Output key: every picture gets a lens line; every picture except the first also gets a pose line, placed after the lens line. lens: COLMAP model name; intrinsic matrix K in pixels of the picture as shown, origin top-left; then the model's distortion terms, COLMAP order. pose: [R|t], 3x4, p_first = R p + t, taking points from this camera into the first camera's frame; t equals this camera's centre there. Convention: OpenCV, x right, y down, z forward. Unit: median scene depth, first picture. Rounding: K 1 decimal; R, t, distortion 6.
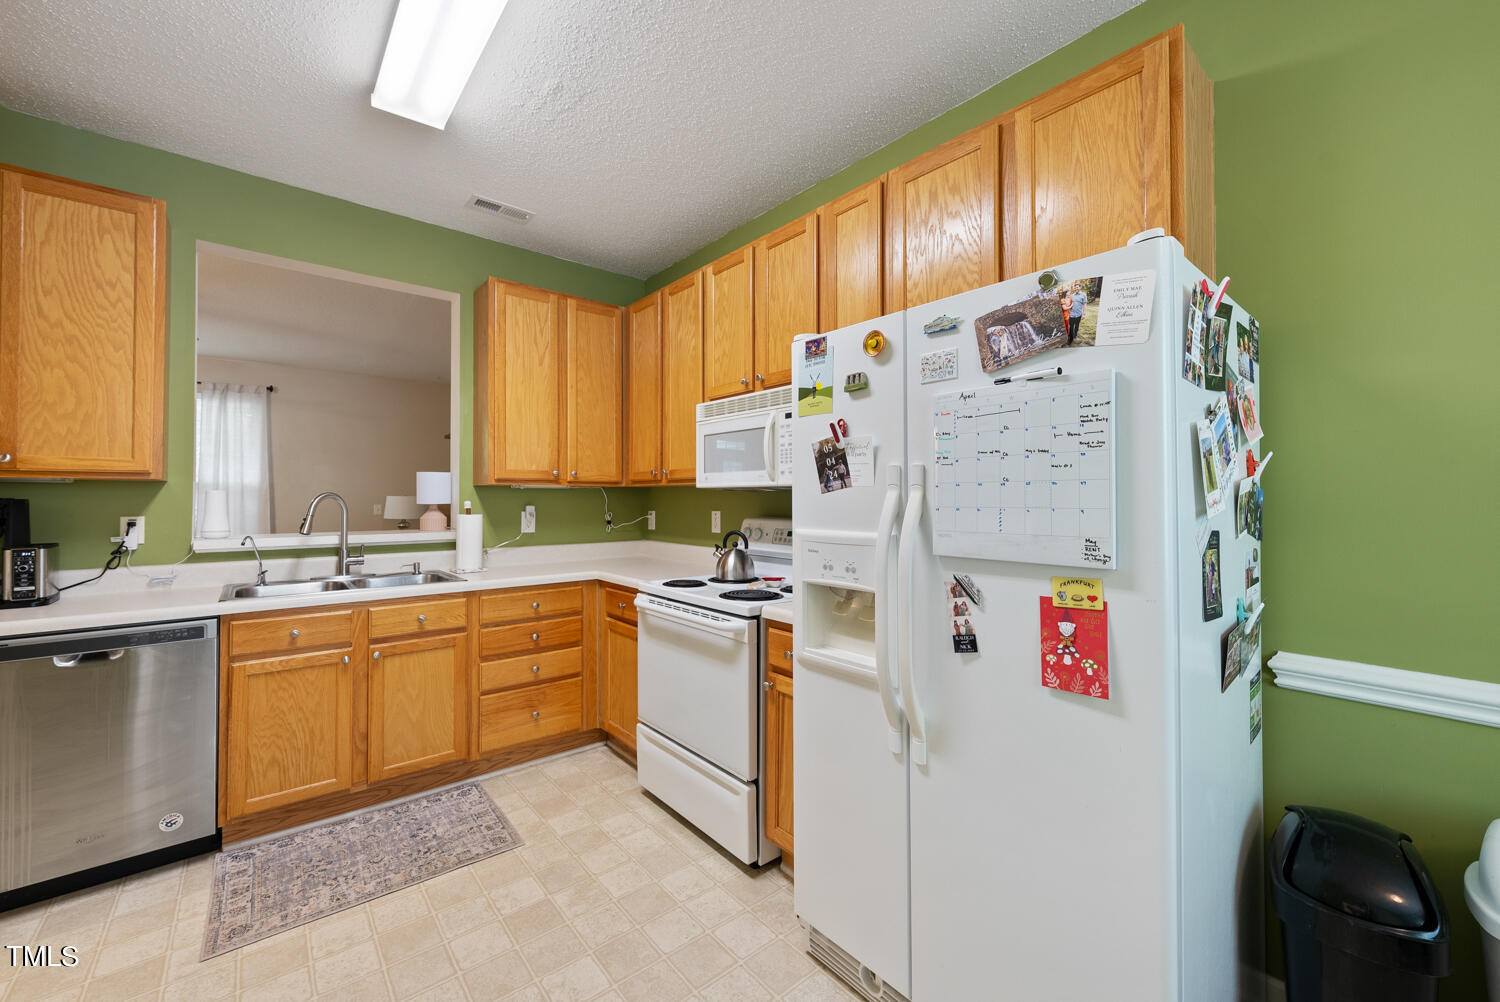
lens RADIAL K [[586.2, 0, 768.0], [0, 586.2, 492.2], [0, 0, 1]] dist [0.000126, -0.000012]
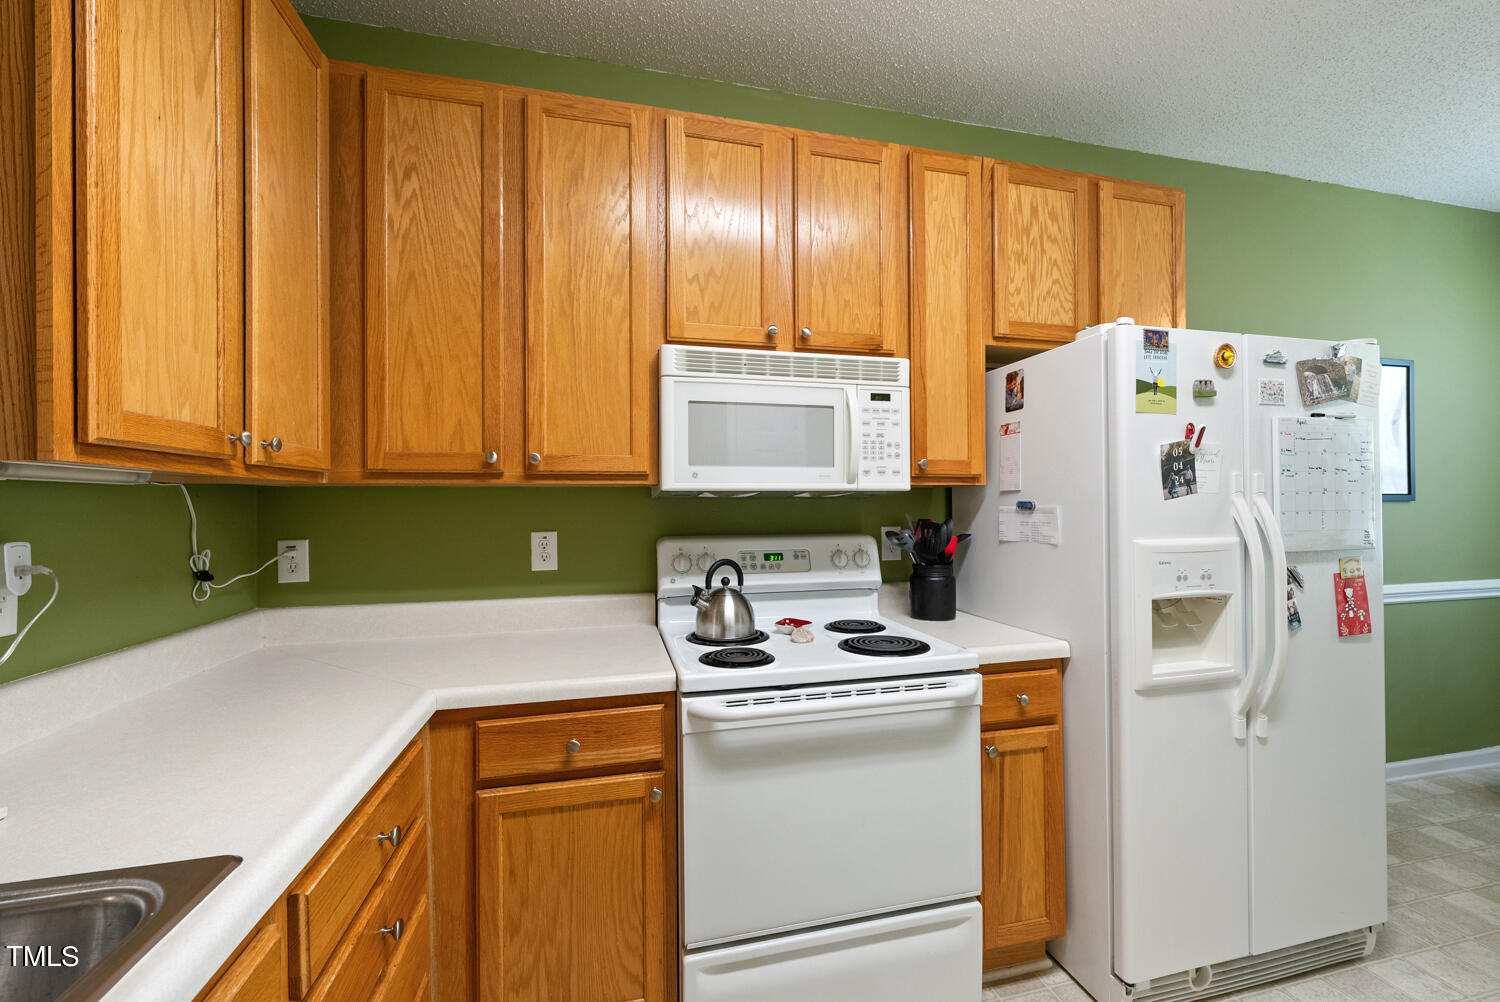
lens RADIAL K [[598.1, 0, 750.0], [0, 598.1, 501.0], [0, 0, 1]] dist [-0.000132, -0.000139]
pose [[0.458006, 0.002708, 0.888945, -0.854865], [-0.000908, 0.999996, -0.002578, 0.005655], [-0.888949, 0.000373, 0.458007, 0.938823]]
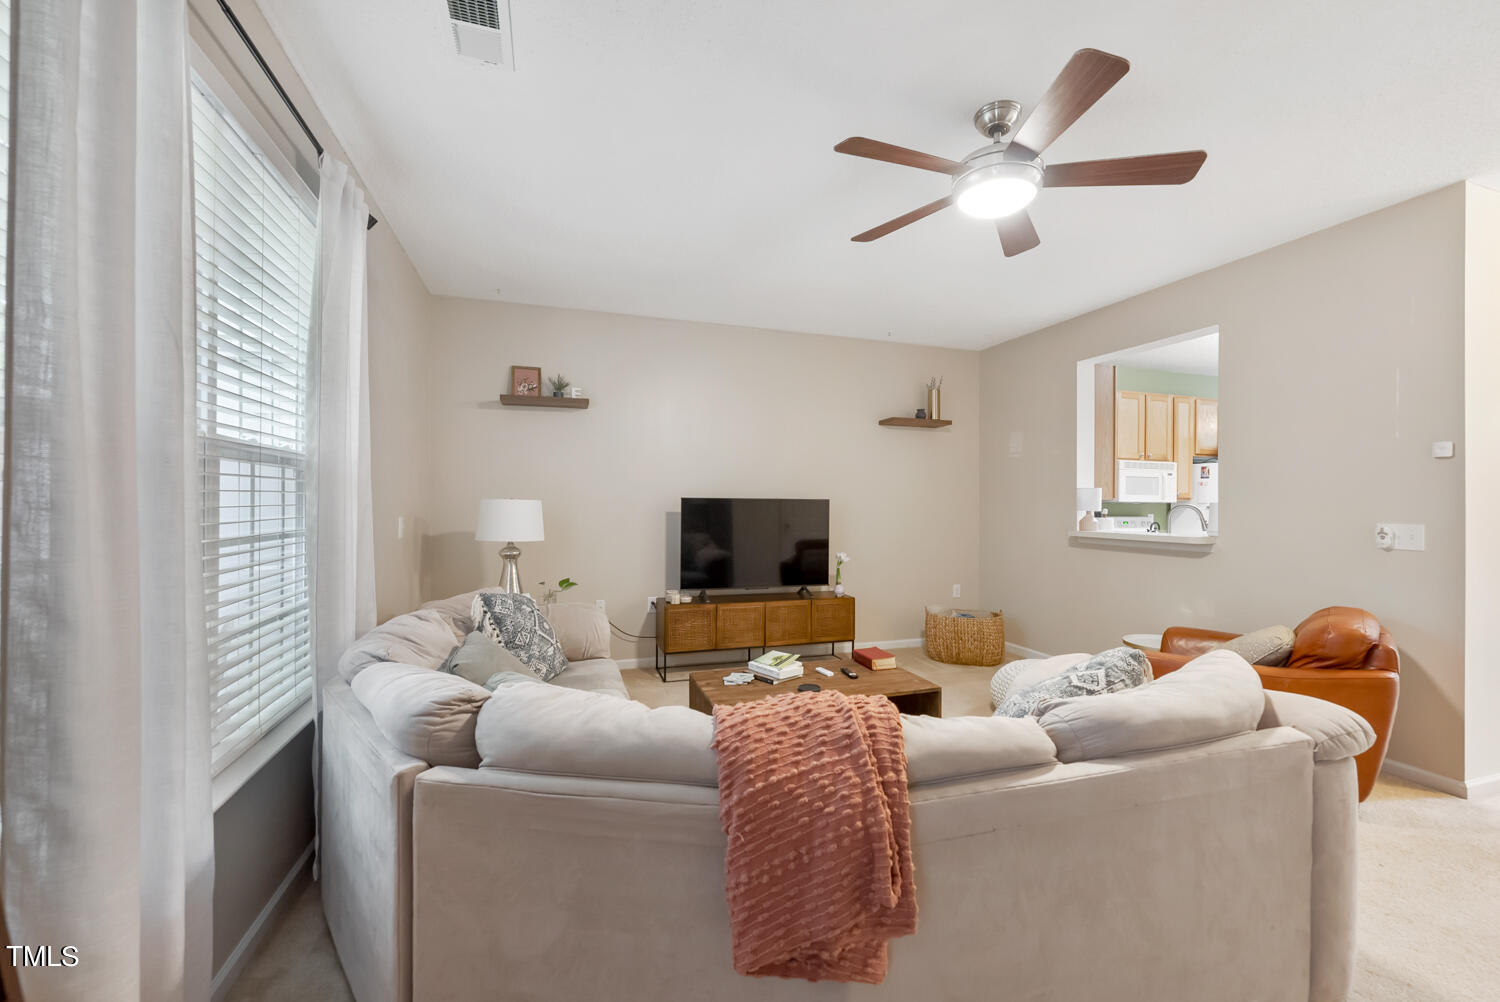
lens RADIAL K [[589.3, 0, 750.0], [0, 589.3, 501.0], [0, 0, 1]] dist [-0.002244, 0.000399]
pose [[0.401158, 0.002412, 0.916006, -3.591200], [-0.011176, 0.999935, 0.002262, 0.001926], [-0.915941, -0.011145, 0.401159, 1.935476]]
